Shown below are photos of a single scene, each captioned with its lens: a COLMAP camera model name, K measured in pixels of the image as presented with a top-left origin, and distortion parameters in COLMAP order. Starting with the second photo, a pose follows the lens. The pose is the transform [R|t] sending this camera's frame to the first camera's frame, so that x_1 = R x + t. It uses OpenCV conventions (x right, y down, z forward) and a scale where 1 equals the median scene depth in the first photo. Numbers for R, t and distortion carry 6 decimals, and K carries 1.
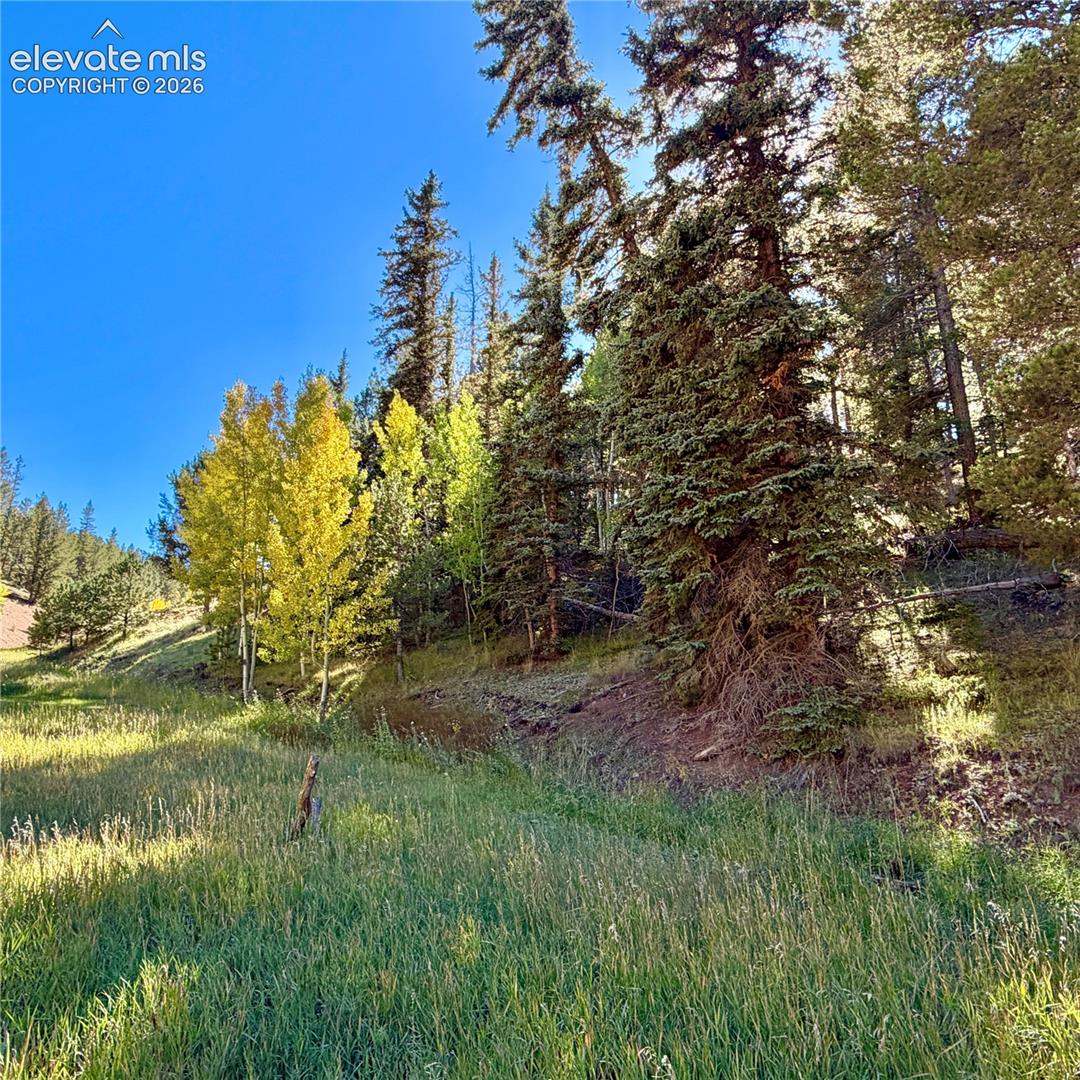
lens RADIAL K [[852.9, 0, 537.9], [0, 852.9, 541.4], [0, 0, 1]] dist [-0.002964, -0.001916]
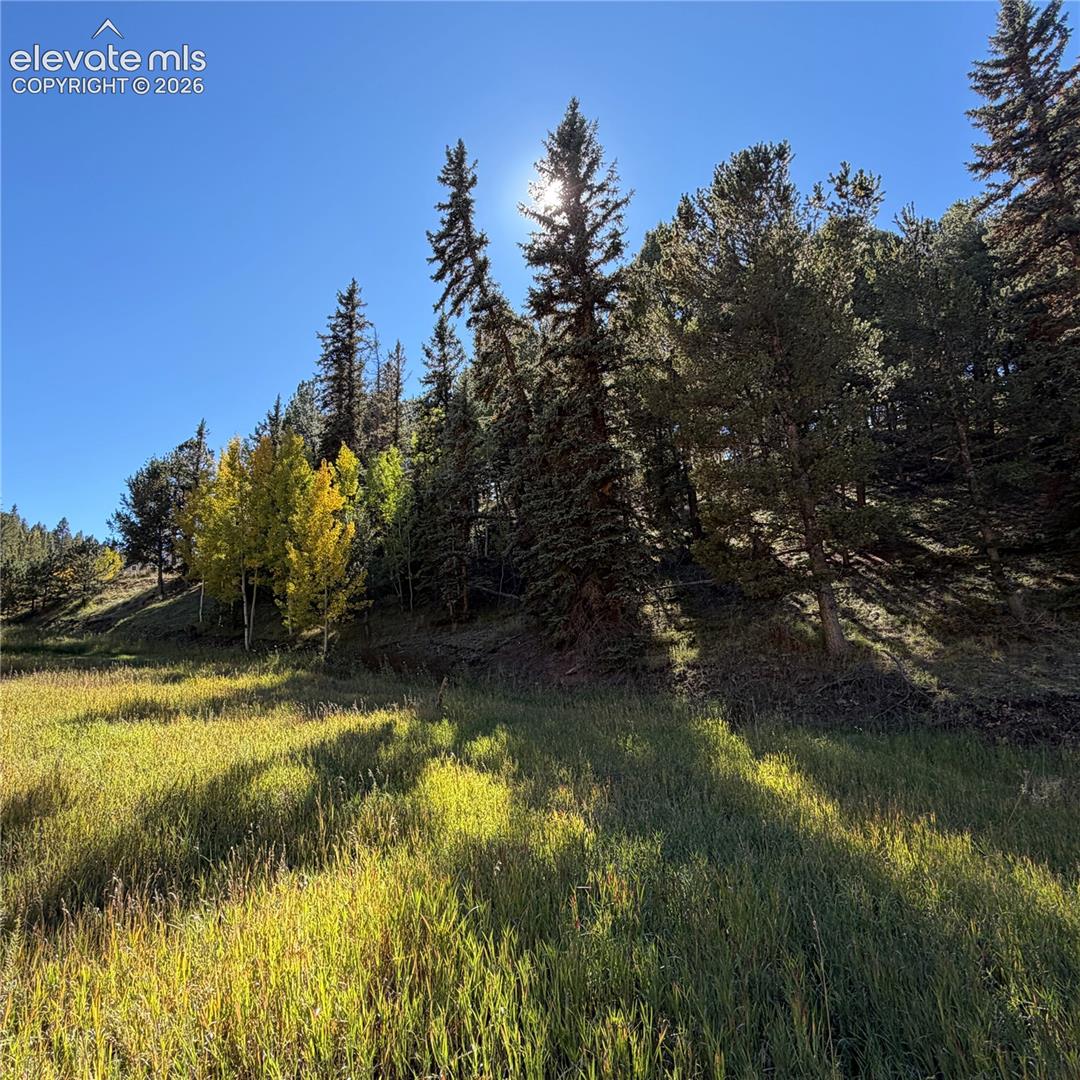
lens RADIAL K [[656.4, 0, 541.3], [0, 656.4, 539.2], [0, 0, 1]] dist [-0.002668, -0.000607]
pose [[0.971600, 0.004234, 0.236592, -0.180416], [-0.012678, 0.999335, 0.034178, -0.090057], [-0.236290, -0.036207, 0.971008, -0.370740]]
